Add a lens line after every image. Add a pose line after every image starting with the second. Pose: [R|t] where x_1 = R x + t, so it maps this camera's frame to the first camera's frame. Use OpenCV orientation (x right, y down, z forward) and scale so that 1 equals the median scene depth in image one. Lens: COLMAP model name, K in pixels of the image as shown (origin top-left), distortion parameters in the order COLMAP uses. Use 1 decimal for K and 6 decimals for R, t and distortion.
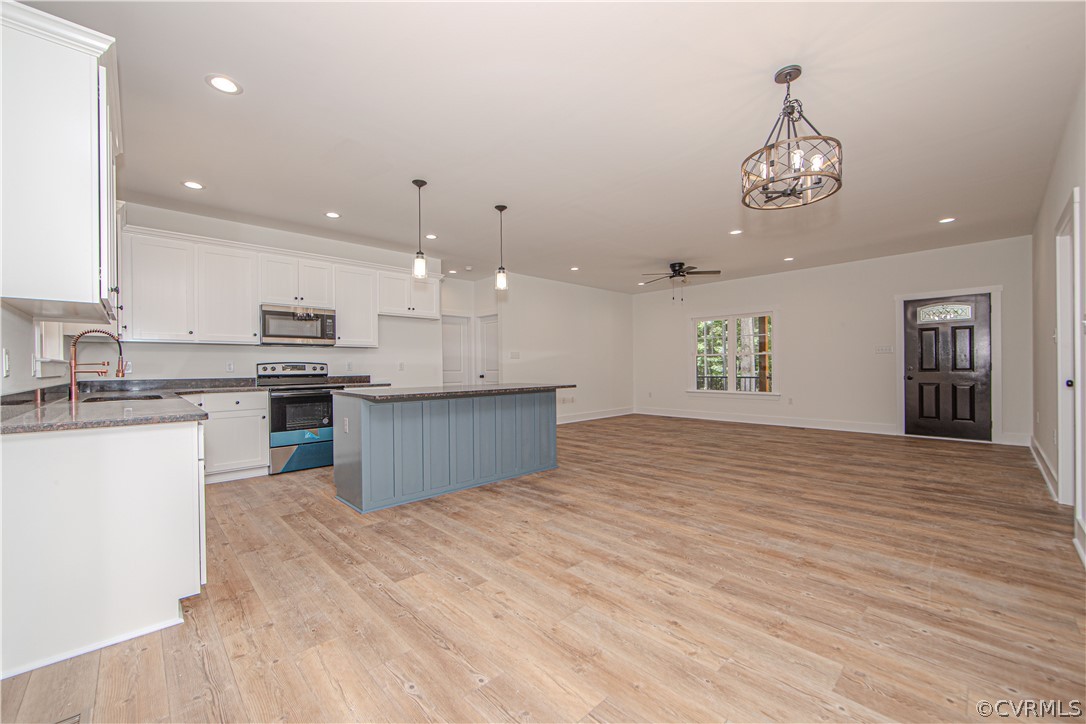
lens RADIAL K [[484.7, 0, 540.8], [0, 484.7, 366.6], [0, 0, 1]] dist [-0.001960, -0.000024]
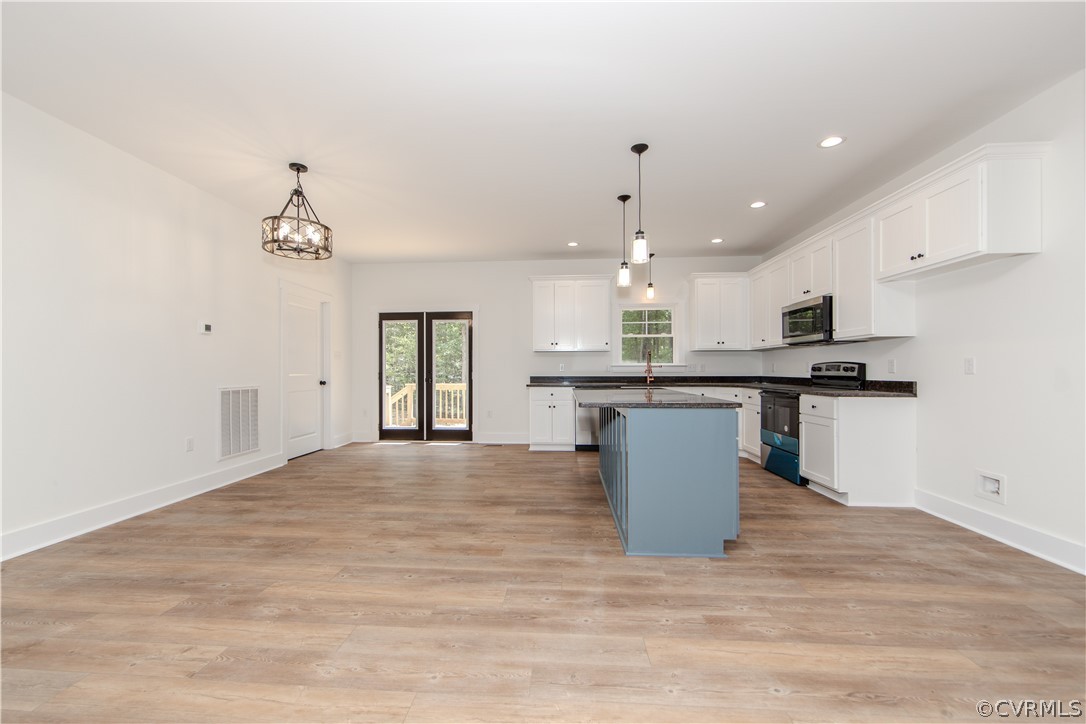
lens RADIAL K [[484.7, 0, 540.8], [0, 484.7, 366.6], [0, 0, 1]] dist [-0.001960, -0.000024]
pose [[-0.787239, 0.009904, -0.616568, 0.542069], [0.010977, 0.999938, 0.002047, -0.009349], [0.616550, -0.005156, -0.787299, 1.668959]]
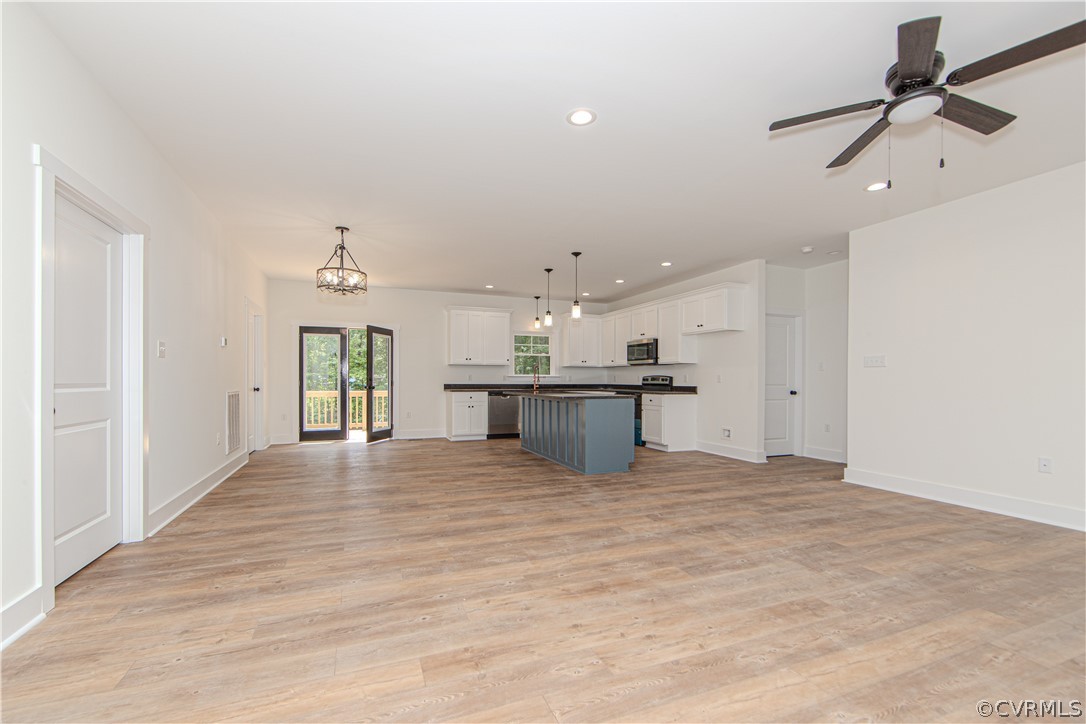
lens RADIAL K [[504.8, 0, 563.1], [0, 504.8, 379.5], [0, 0, 1]] dist [-0.000375, 0.000016]
pose [[-0.432717, 0.009159, -0.901483, 1.278660], [-0.000769, 0.999944, 0.010529, -0.015774], [0.901530, 0.005249, -0.432685, 1.744435]]
